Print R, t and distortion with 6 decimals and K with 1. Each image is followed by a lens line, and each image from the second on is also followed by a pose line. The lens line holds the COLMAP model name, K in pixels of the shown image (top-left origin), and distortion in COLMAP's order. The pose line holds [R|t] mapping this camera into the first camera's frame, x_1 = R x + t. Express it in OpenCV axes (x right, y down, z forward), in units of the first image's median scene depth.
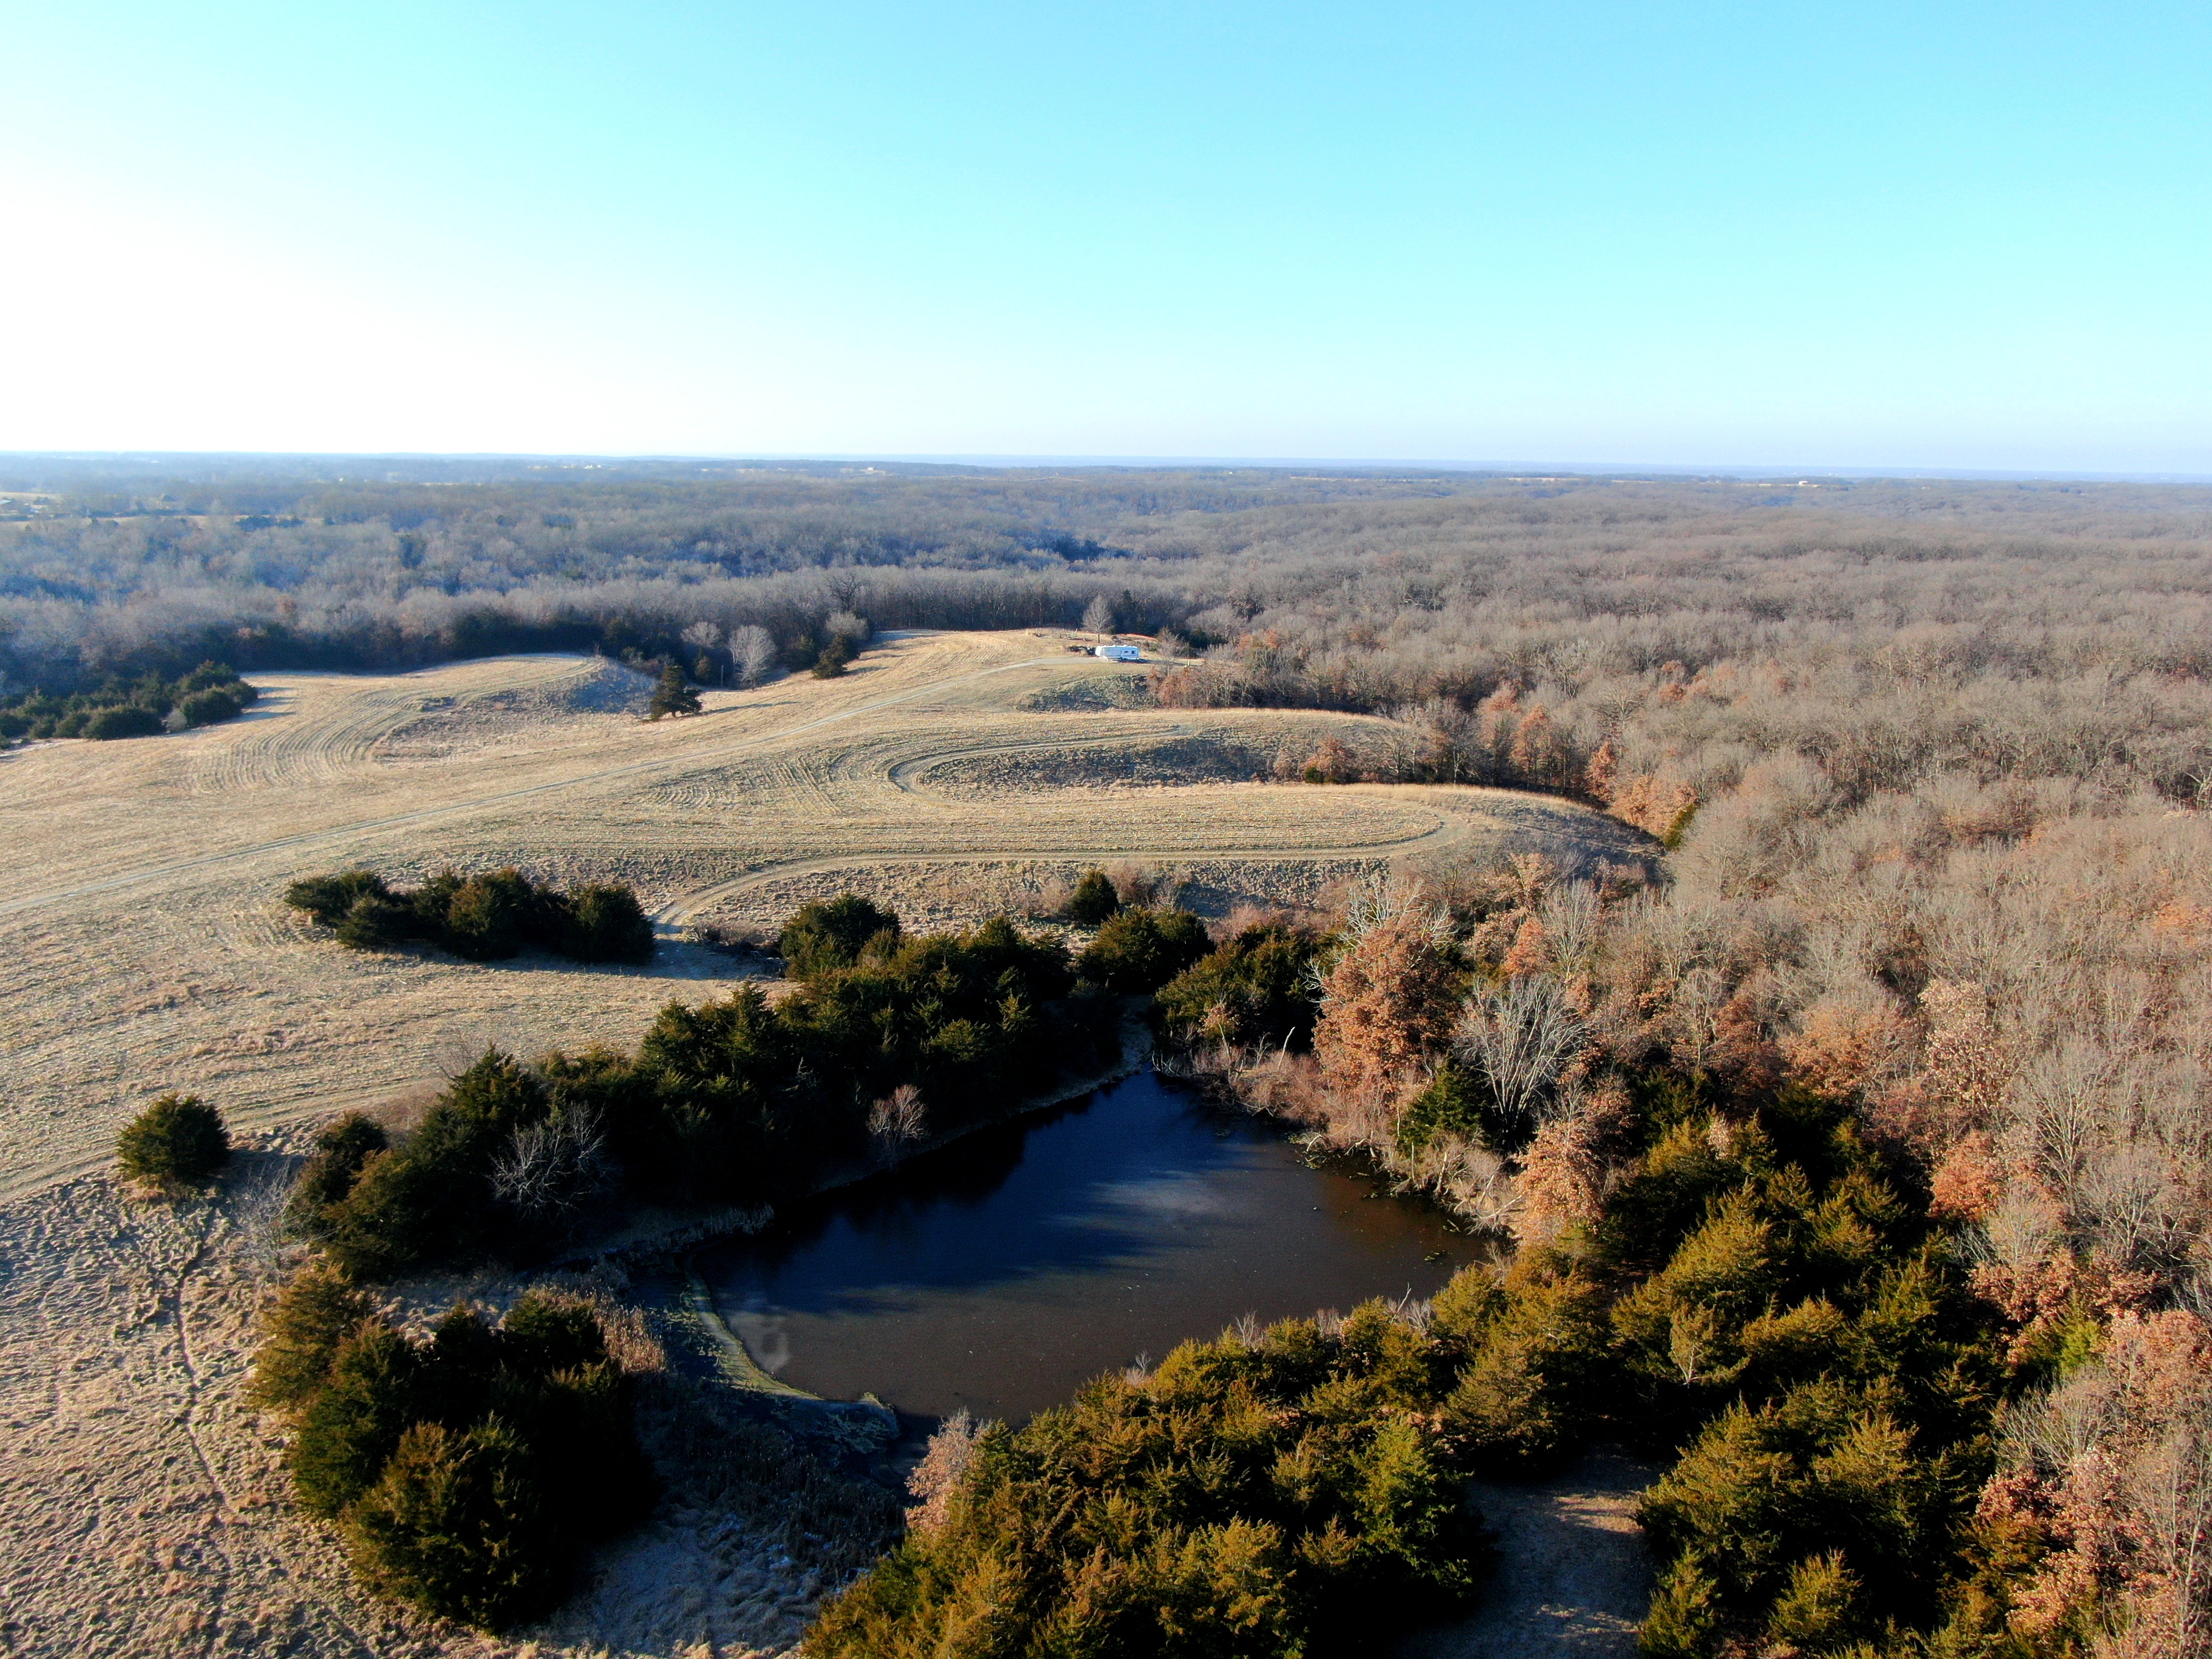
lens RADIAL K [[1590.5, 0, 1106.0], [0, 1590.5, 829.5], [0, 0, 1]] dist [-0.021453, 0.011084]
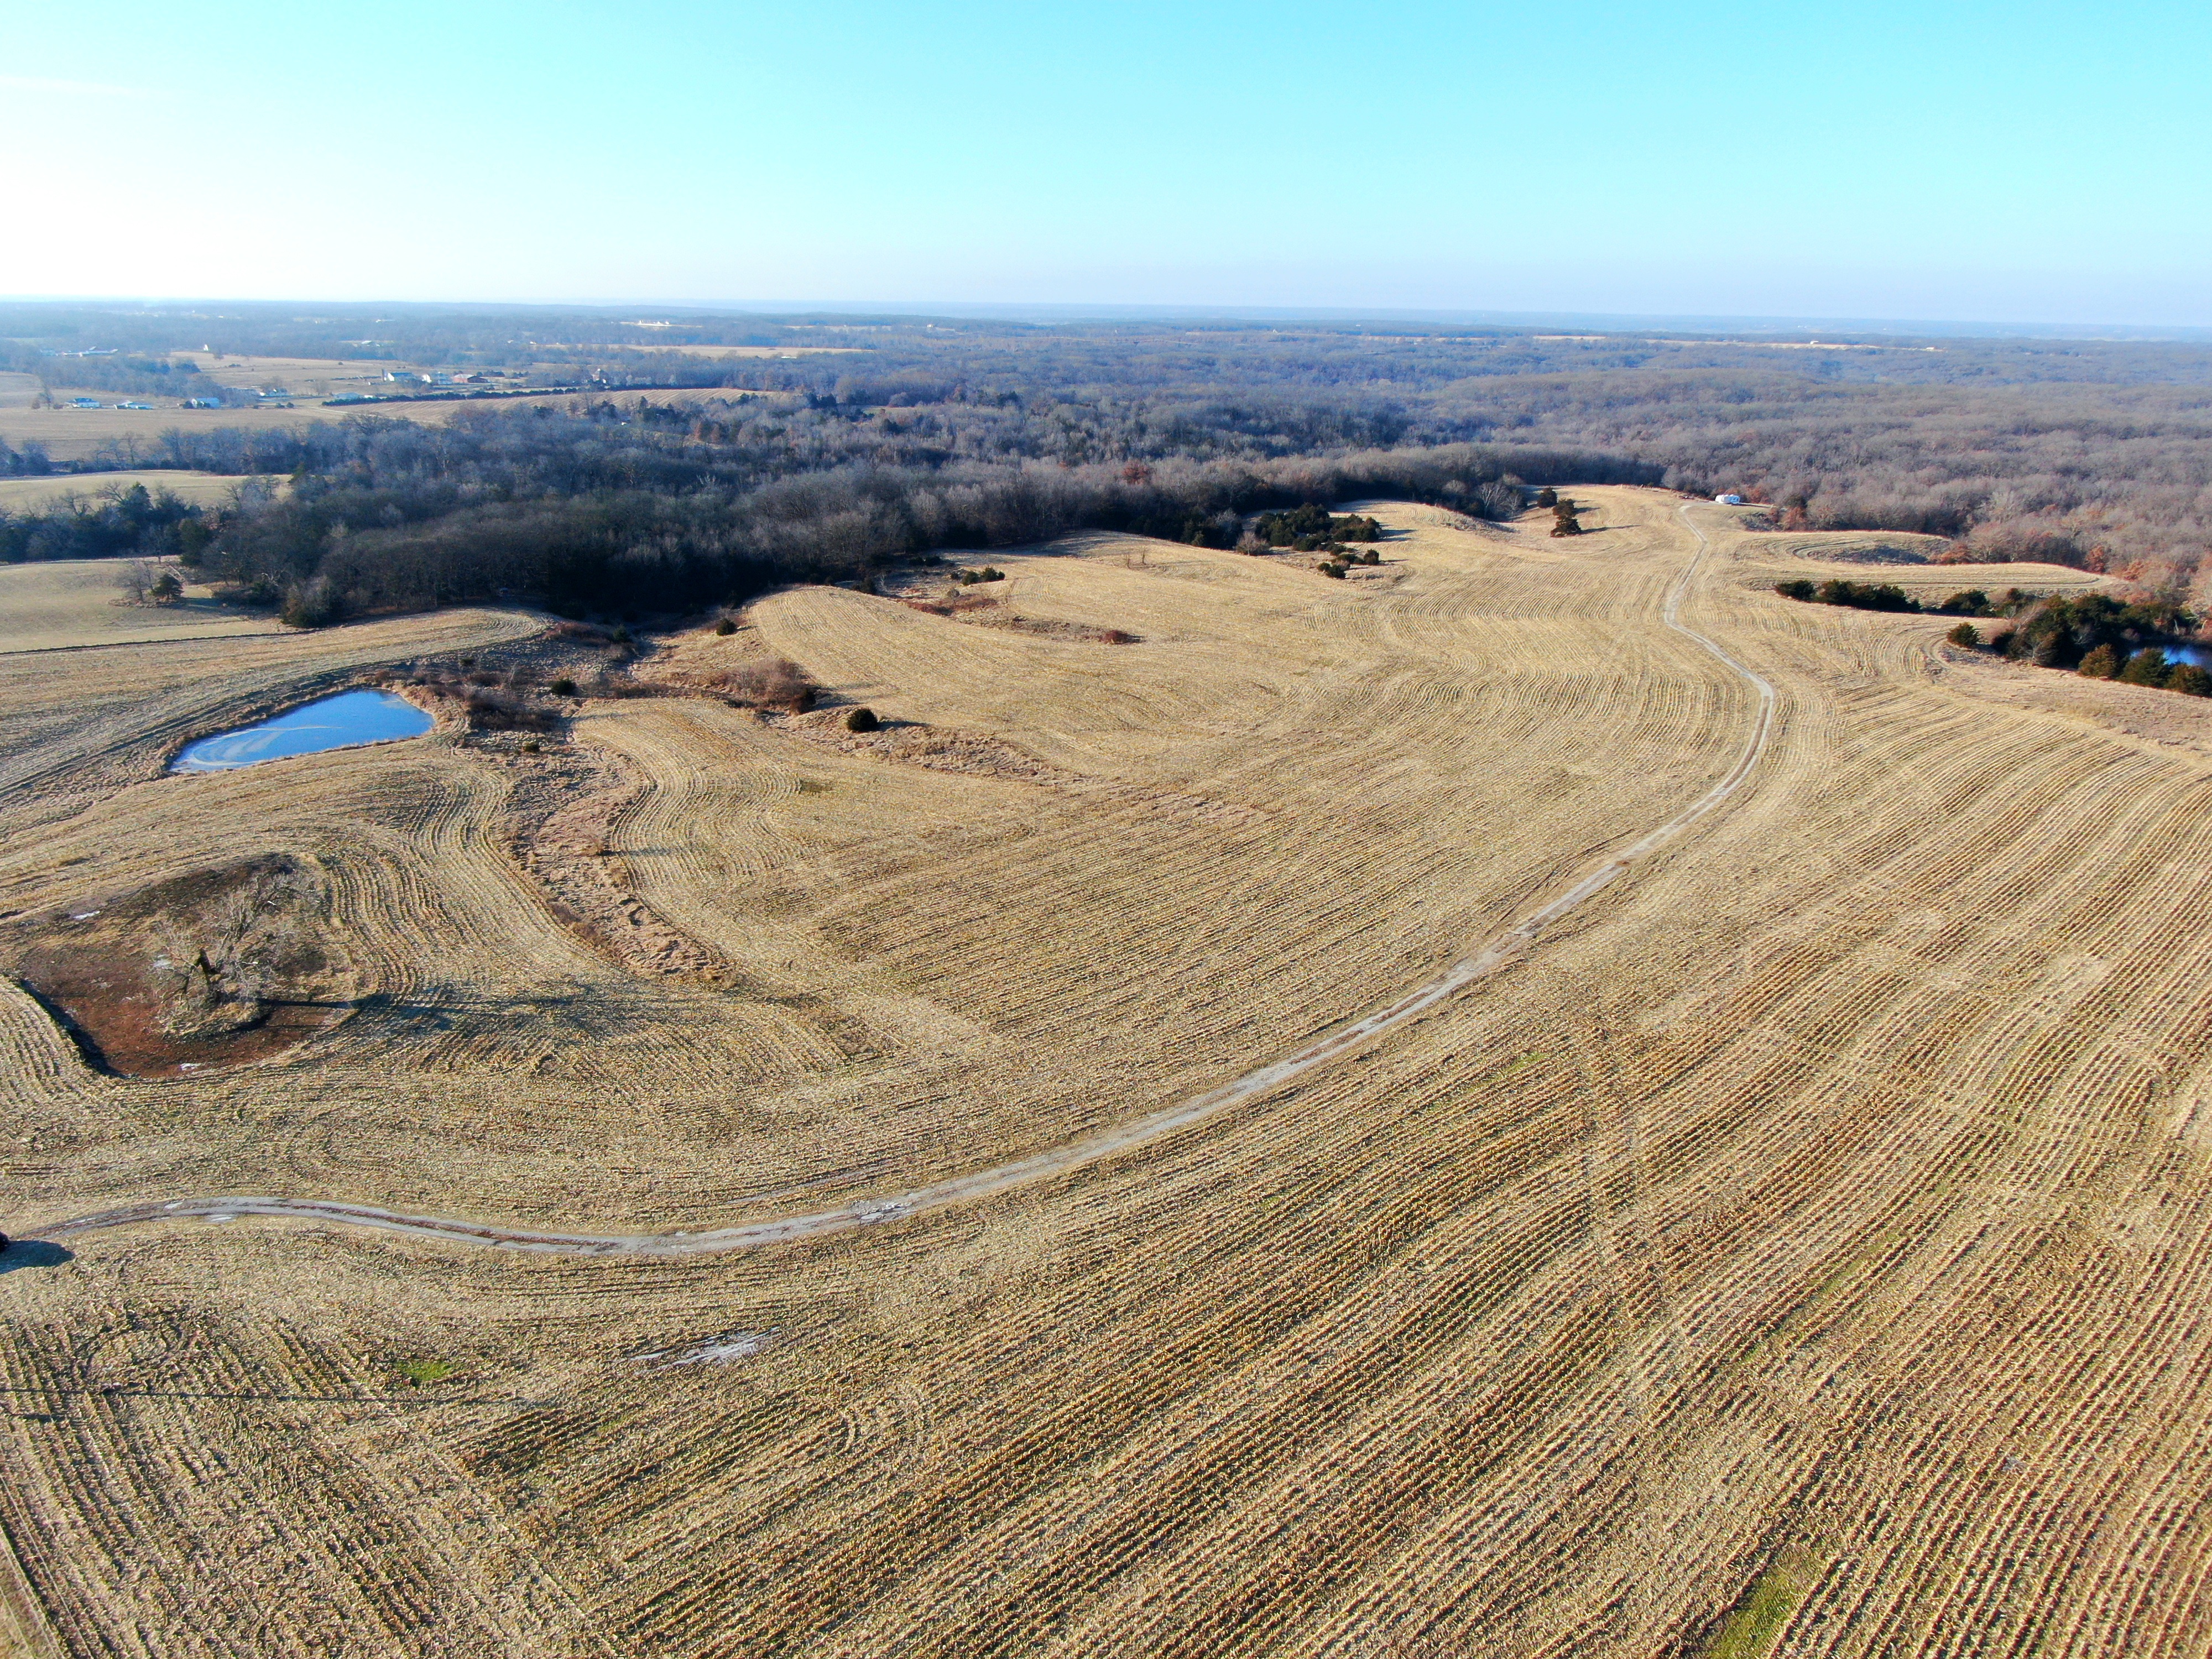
lens RADIAL K [[1590.5, 0, 1106.0], [0, 1590.5, 829.5], [0, 0, 1]] dist [-0.021453, 0.011084]
pose [[0.999295, -0.008736, 0.036510, -0.920604], [0.005393, 0.995865, 0.090681, 0.103637], [-0.037151, -0.090420, 0.995211, -0.868456]]
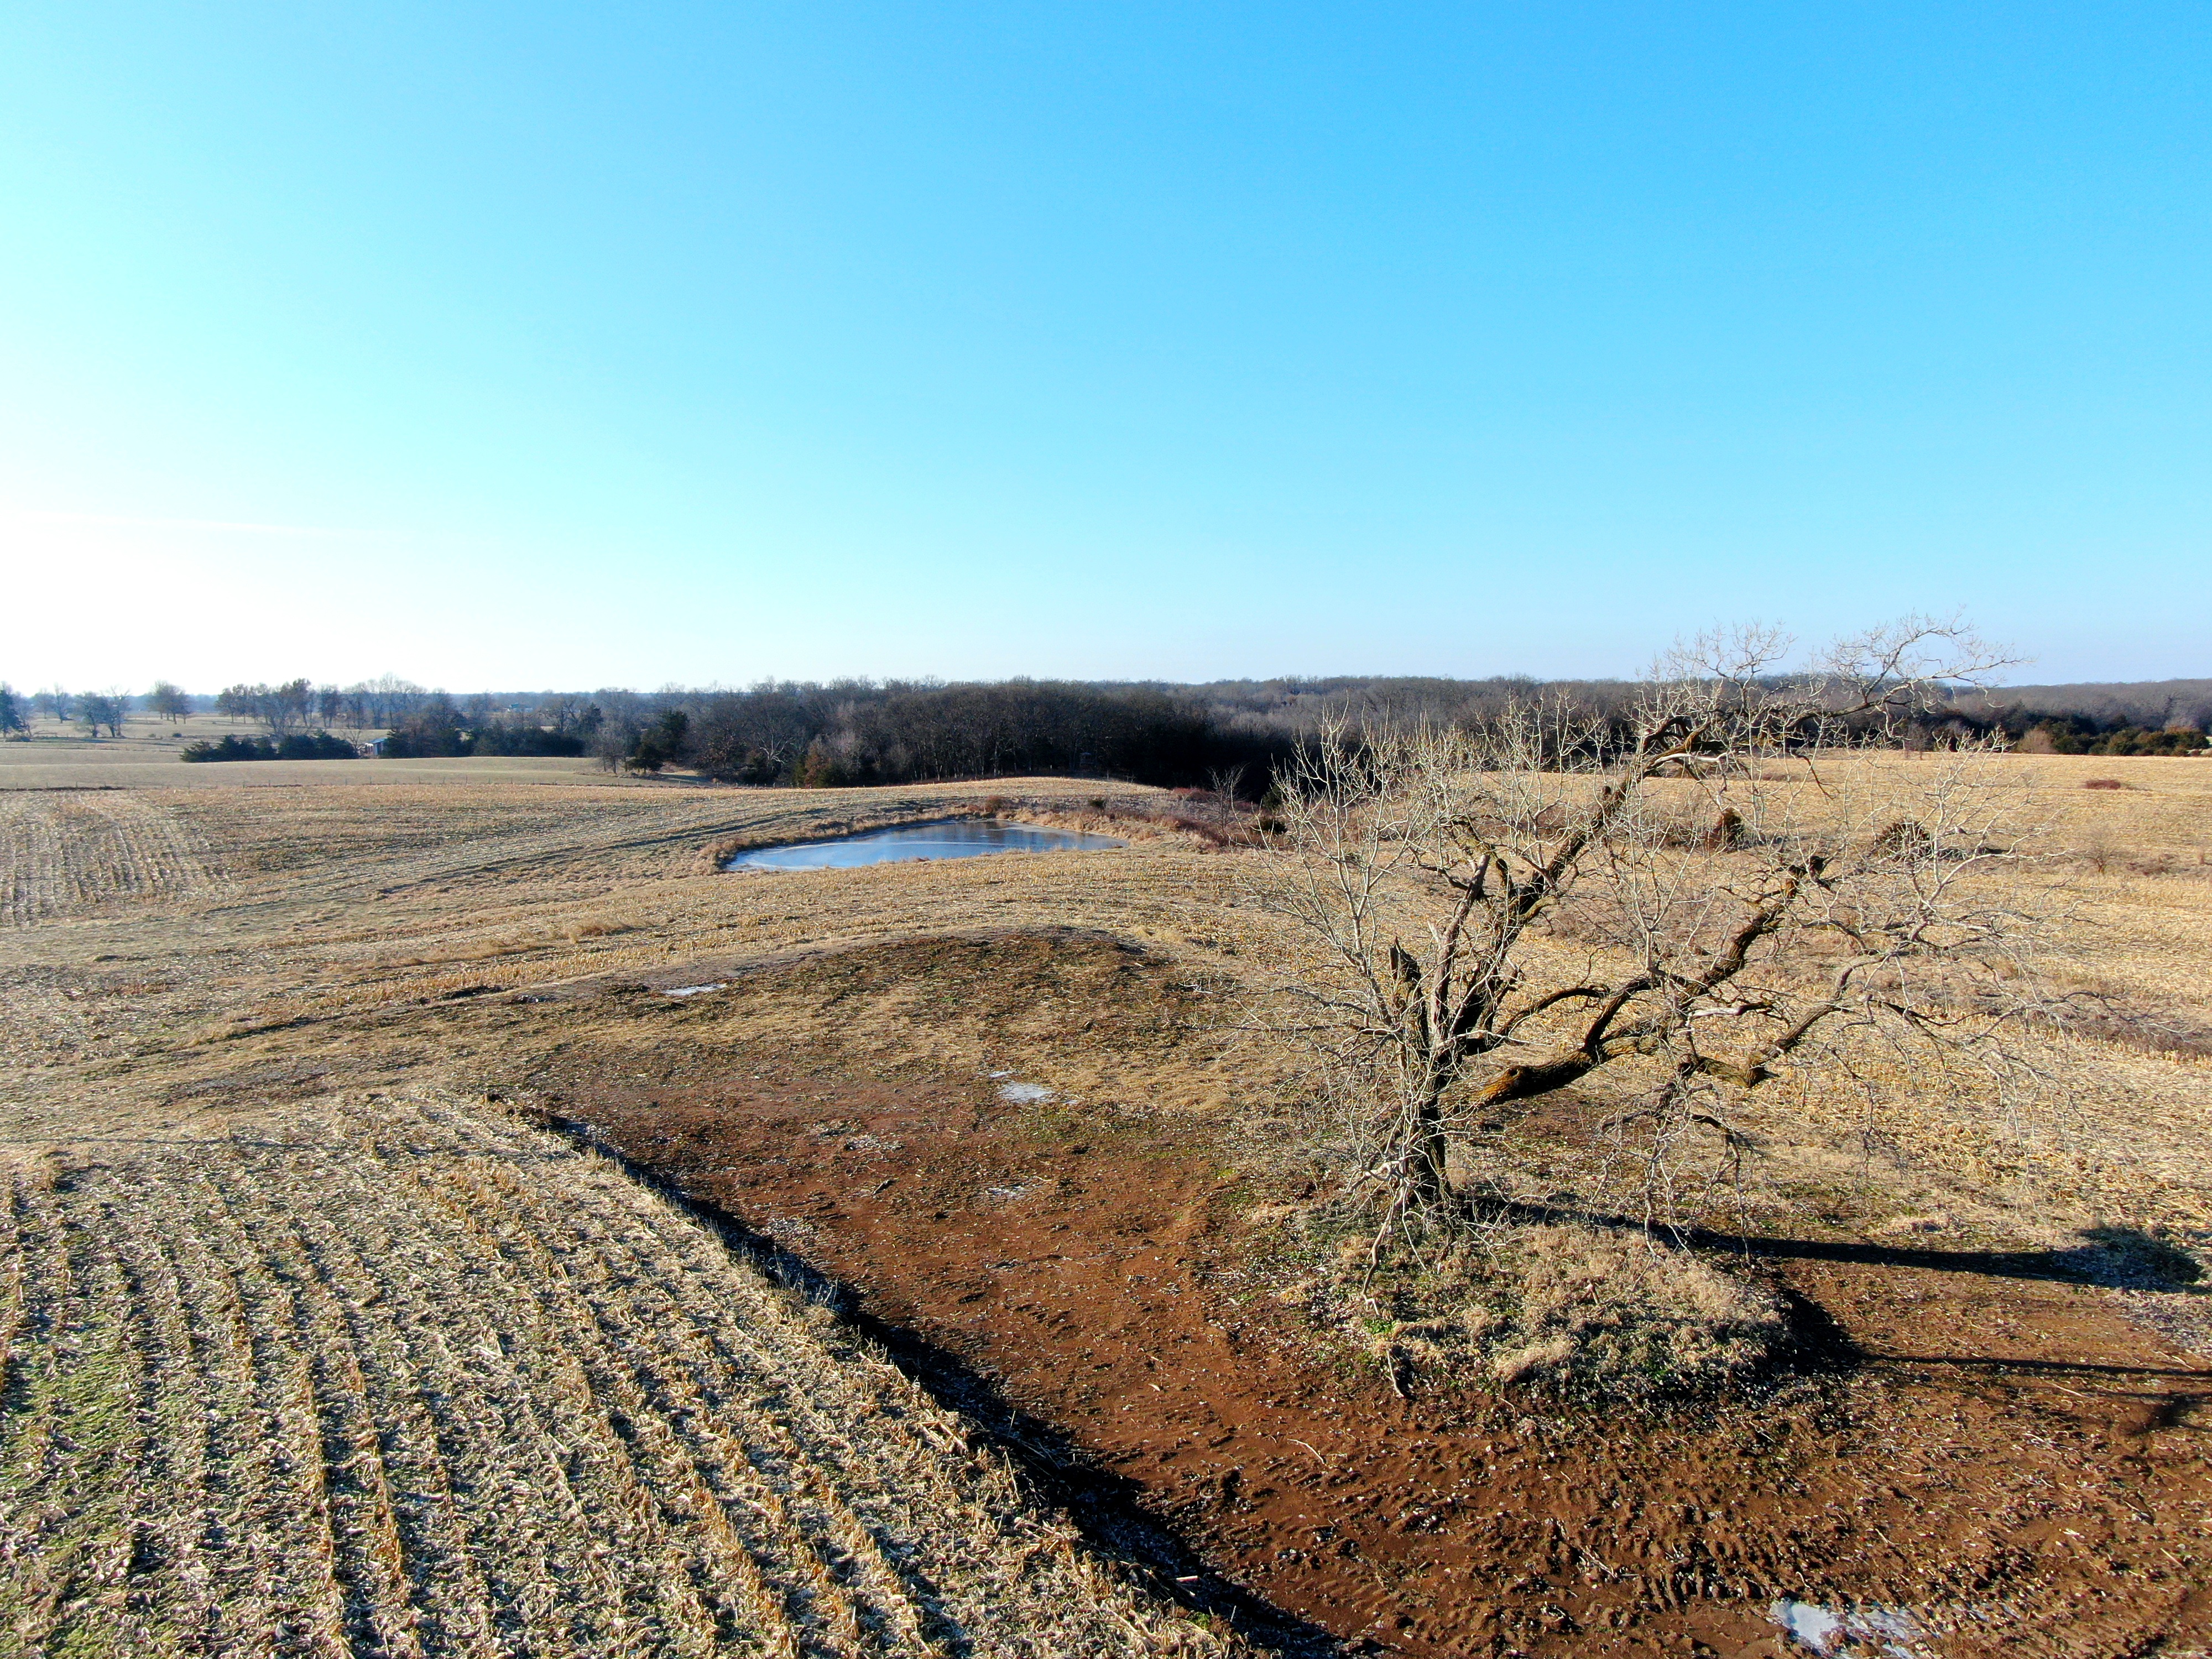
lens RADIAL K [[1590.5, 0, 1106.0], [0, 1590.5, 829.5], [0, 0, 1]] dist [-0.021453, 0.011084]
pose [[0.988203, -0.001723, -0.153140, -1.219746], [-0.020362, 0.989582, -0.142524, 0.201491], [0.151790, 0.143961, 0.977873, -0.428673]]
